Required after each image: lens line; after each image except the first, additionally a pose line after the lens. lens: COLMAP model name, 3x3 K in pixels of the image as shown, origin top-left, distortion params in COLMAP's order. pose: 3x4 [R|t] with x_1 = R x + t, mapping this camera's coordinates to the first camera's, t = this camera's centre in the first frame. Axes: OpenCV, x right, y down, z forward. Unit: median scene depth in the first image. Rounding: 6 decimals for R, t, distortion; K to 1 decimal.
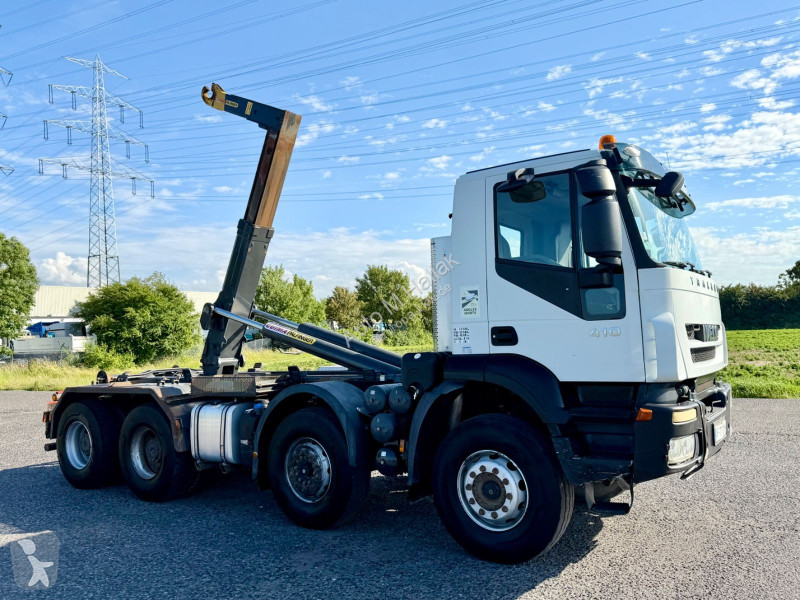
lens RADIAL K [[669.6, 0, 391.0], [0, 669.6, 304.5], [0, 0, 1]] dist [0.181331, -0.352200]
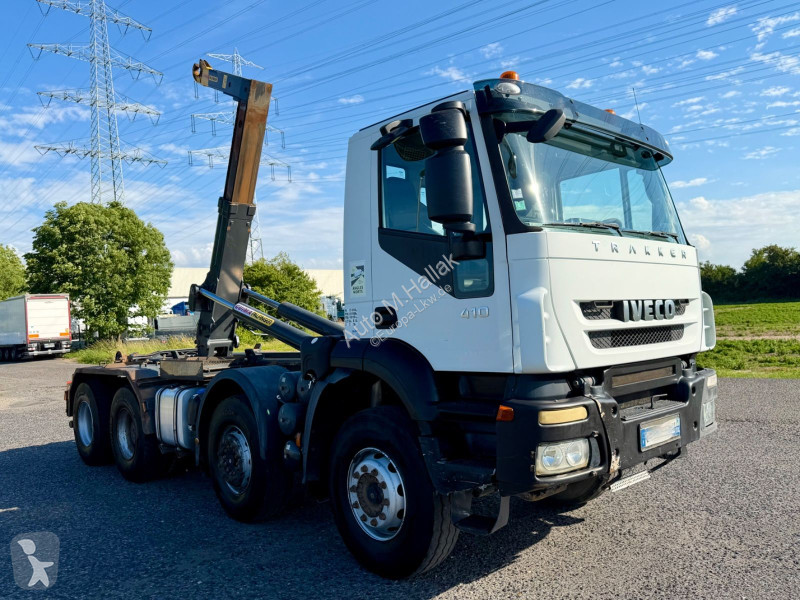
lens RADIAL K [[667.6, 0, 400.0], [0, 667.6, 300.0], [0, 0, 1]] dist [0.106264, -0.134829]
pose [[0.973540, -0.016709, -0.227903, 0.327724], [0.023998, 0.999284, 0.029251, -0.000611], [0.227251, -0.033946, 0.973244, 0.147437]]
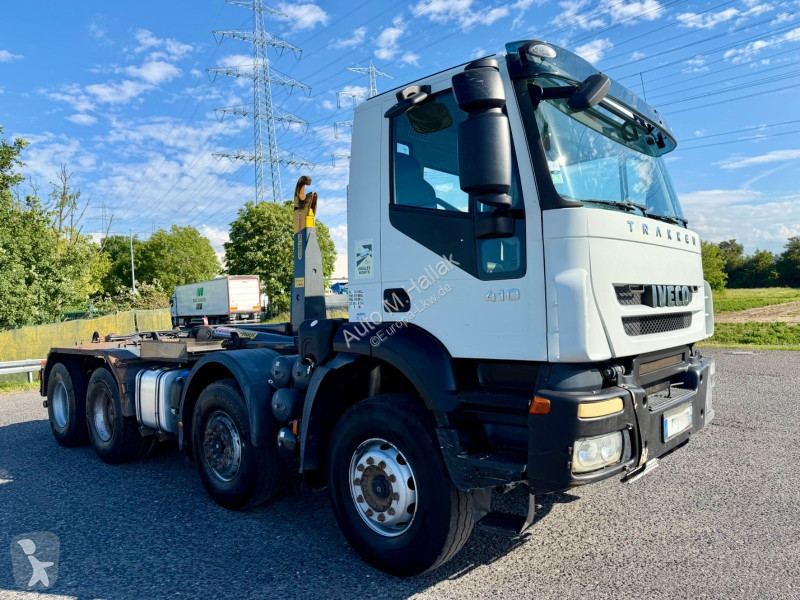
lens RADIAL K [[578.8, 0, 404.6], [0, 578.8, 304.1], [0, 0, 1]] dist [0.082212, -0.069410]
pose [[0.990365, 0.004434, -0.138412, 0.235388], [0.003253, 0.998467, 0.055259, 0.011264], [0.138445, -0.055177, 0.988832, 0.269789]]
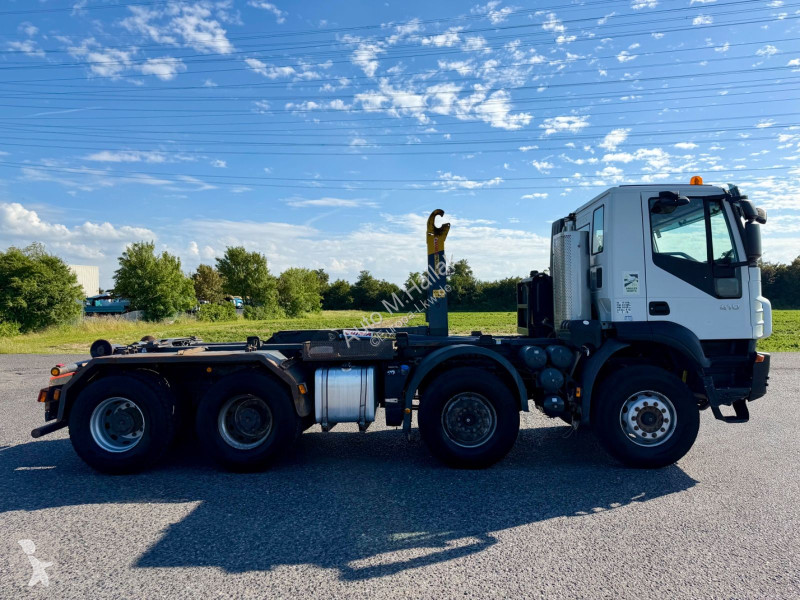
lens RADIAL K [[578.8, 0, 404.6], [0, 578.8, 304.1], [0, 0, 1]] dist [0.082212, -0.069410]
pose [[0.846326, 0.027338, 0.531964, -0.793128], [-0.037630, 0.999255, 0.008515, 0.041161], [-0.531335, -0.027224, 0.846724, 0.217204]]
